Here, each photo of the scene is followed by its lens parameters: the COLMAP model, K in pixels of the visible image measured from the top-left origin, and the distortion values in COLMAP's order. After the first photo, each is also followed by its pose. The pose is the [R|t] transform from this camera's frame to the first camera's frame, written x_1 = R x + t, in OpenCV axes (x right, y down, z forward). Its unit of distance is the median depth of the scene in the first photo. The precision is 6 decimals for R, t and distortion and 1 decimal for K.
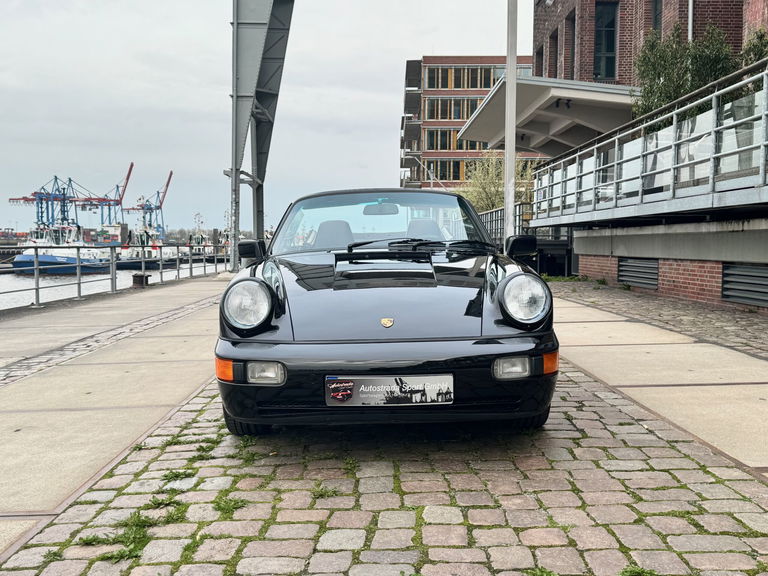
lens RADIAL K [[836.7, 0, 384.0], [0, 836.7, 288.0], [0, 0, 1]] dist [0.190792, -0.431986]
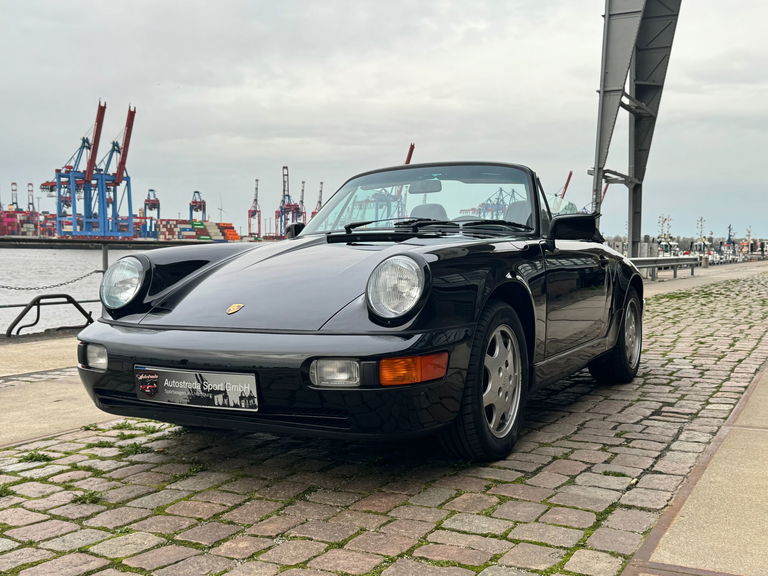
lens RADIAL K [[836.7, 0, 384.0], [0, 836.7, 288.0], [0, 0, 1]] dist [0.190792, -0.431986]
pose [[0.872462, 0.032821, -0.487578, 0.573763], [-0.037448, 0.999299, 0.000259, 0.016223], [0.487245, 0.018033, 0.873079, 0.361339]]
